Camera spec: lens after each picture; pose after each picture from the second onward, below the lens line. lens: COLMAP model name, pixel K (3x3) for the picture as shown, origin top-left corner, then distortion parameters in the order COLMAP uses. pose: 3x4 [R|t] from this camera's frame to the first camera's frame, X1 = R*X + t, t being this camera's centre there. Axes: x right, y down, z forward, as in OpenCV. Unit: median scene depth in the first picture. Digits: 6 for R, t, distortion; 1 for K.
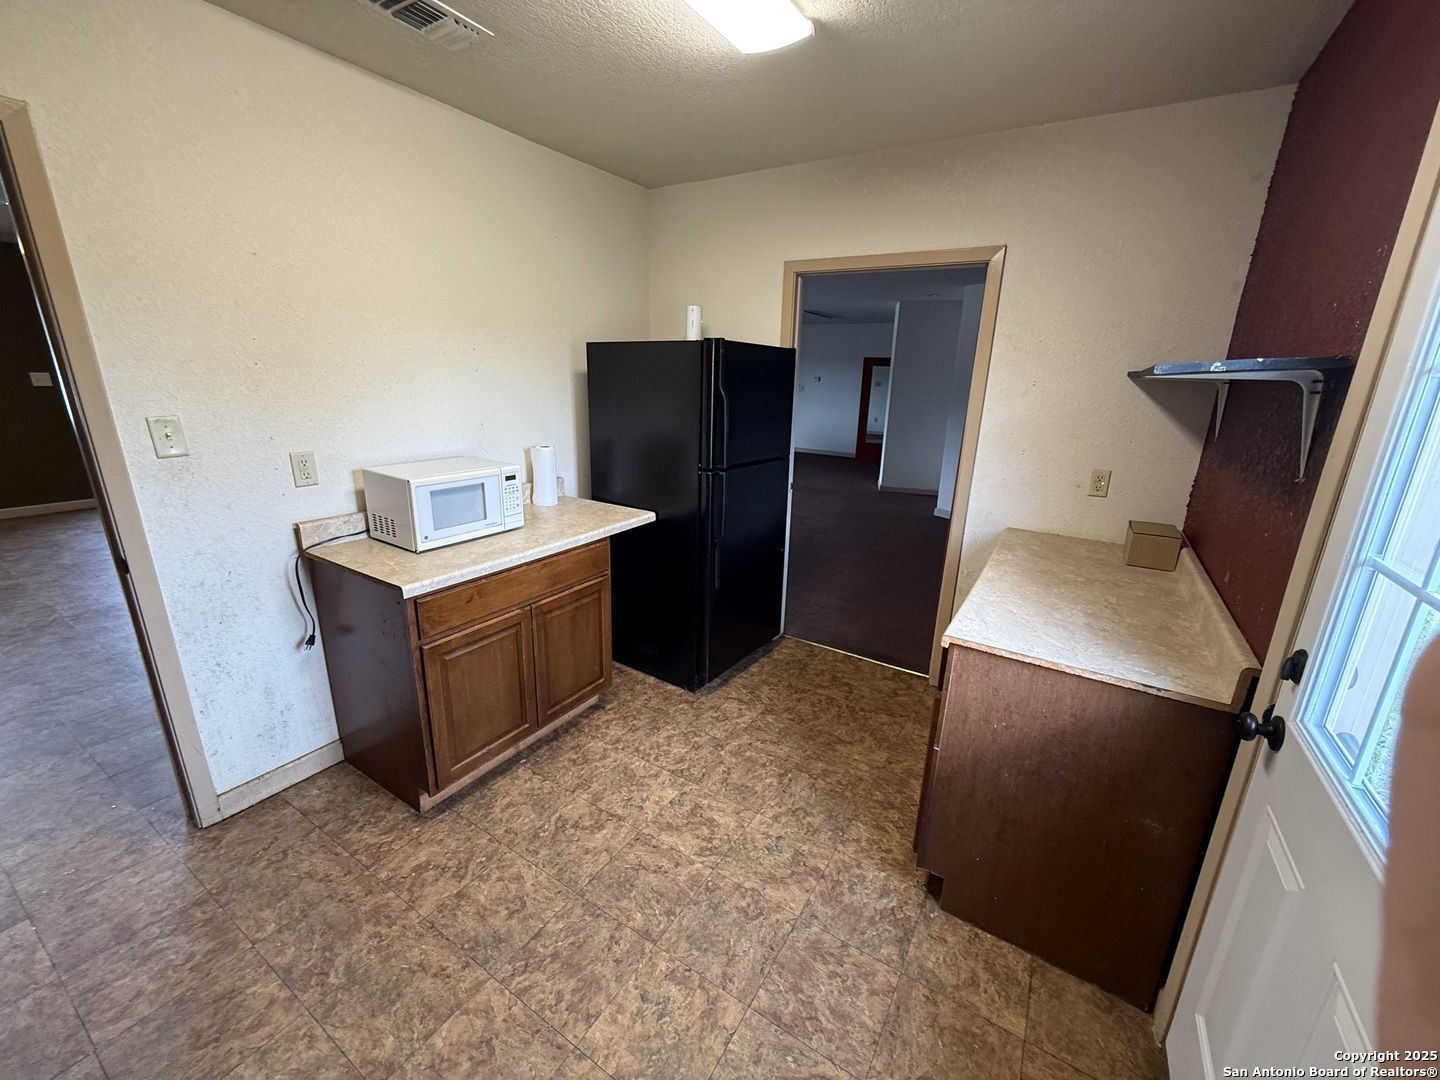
lens RADIAL K [[571.3, 0, 719.1], [0, 571.3, 540.4], [0, 0, 1]] dist [0.002383, 0.000857]
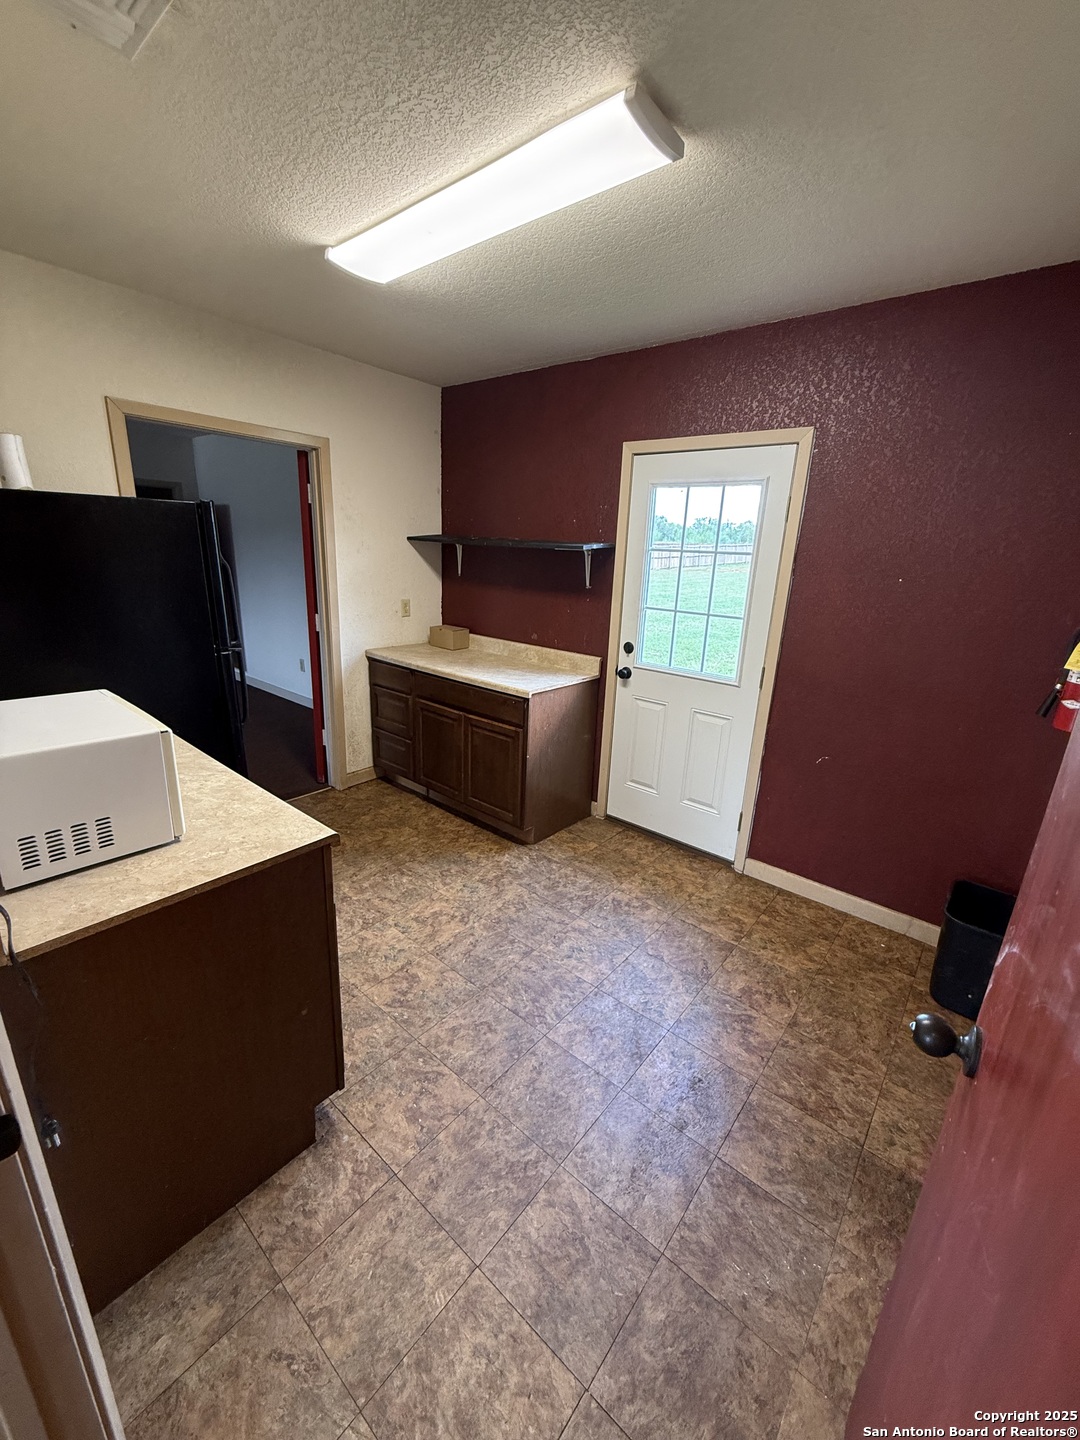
lens RADIAL K [[571.3, 0, 534.5], [0, 571.3, 716.7], [0, 0, 1]] dist [0.002383, 0.000857]
pose [[0.156847, -0.304086, 0.939644, -1.200688], [0.242408, 0.934170, 0.261851, -0.208698], [-0.957412, 0.186706, 0.220235, 0.531026]]
